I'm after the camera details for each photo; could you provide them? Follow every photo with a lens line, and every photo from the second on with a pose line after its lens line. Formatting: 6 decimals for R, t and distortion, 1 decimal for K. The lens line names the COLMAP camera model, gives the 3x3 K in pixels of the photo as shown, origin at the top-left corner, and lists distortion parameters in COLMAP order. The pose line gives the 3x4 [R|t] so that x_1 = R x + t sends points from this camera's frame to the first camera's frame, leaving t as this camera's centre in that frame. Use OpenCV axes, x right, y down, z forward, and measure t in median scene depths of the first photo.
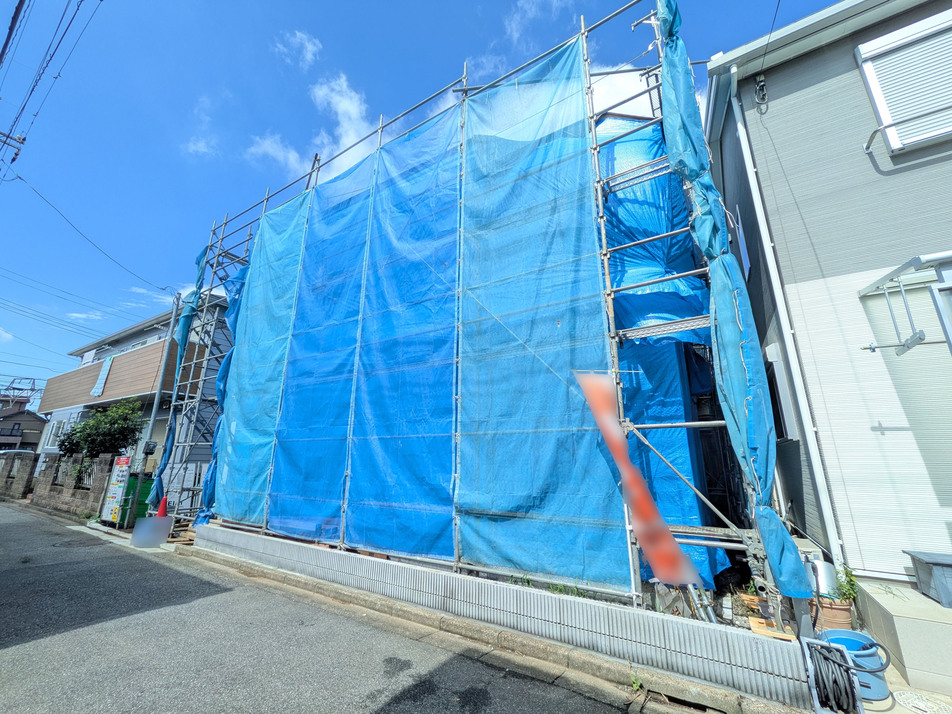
lens RADIAL K [[378.7, 0, 479.8], [0, 378.7, 353.9], [0, 0, 1]] dist [0.000343, -0.000302]
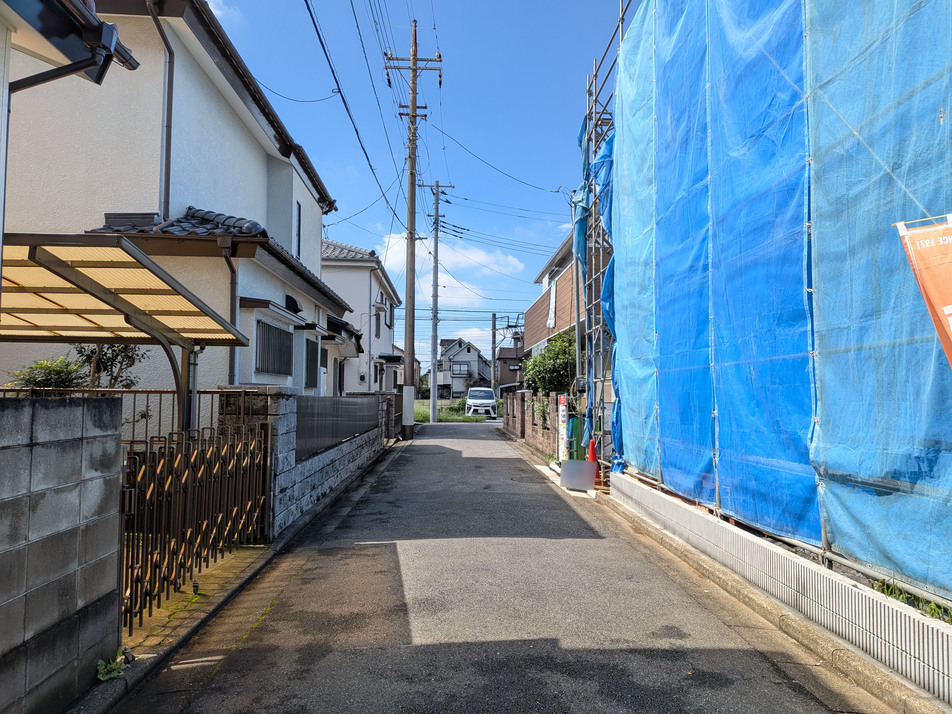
lens RADIAL K [[678.9, 0, 476.0], [0, 678.9, 357.0], [0, 0, 1]] dist [0.004651, -0.028963]
pose [[0.557151, -0.054759, -0.828604, 0.533531], [0.226257, 0.970082, 0.088026, 0.006205], [0.798994, -0.236521, 0.552872, -0.012654]]
